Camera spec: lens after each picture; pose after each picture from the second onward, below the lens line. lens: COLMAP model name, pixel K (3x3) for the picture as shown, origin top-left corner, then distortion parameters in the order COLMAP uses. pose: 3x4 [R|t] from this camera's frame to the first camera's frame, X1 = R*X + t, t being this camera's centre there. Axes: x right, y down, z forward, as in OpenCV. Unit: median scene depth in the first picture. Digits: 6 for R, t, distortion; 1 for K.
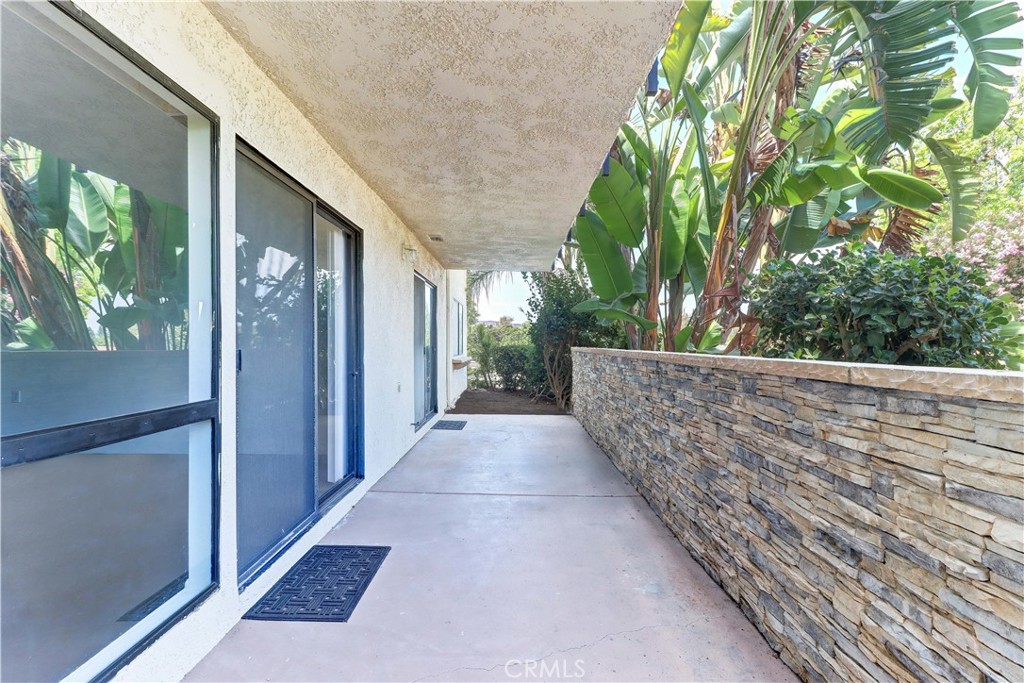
lens RADIAL K [[475.1, 0, 512.0], [0, 475.1, 343.5], [0, 0, 1]] dist [0.003810, -0.007758]
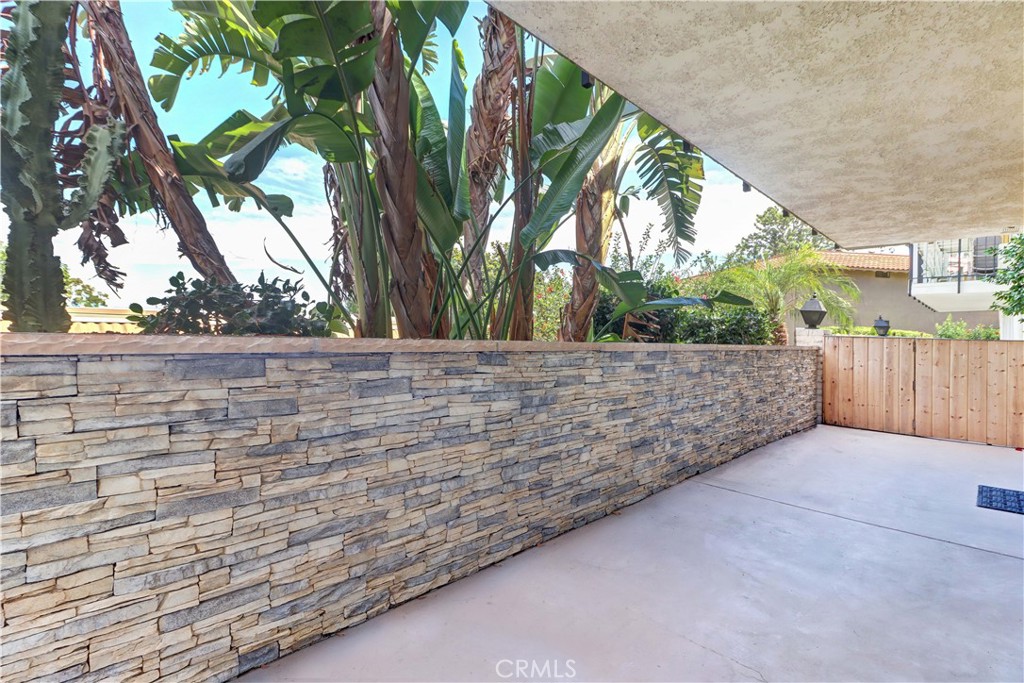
lens RADIAL K [[475.1, 0, 519.0], [0, 475.1, 341.6], [0, 0, 1]] dist [0.003810, -0.007758]
pose [[-0.711324, -0.016849, 0.702662, -0.229659], [-0.015602, 0.999845, 0.008181, 0.014208], [-0.702691, -0.005144, -0.711477, 2.360822]]
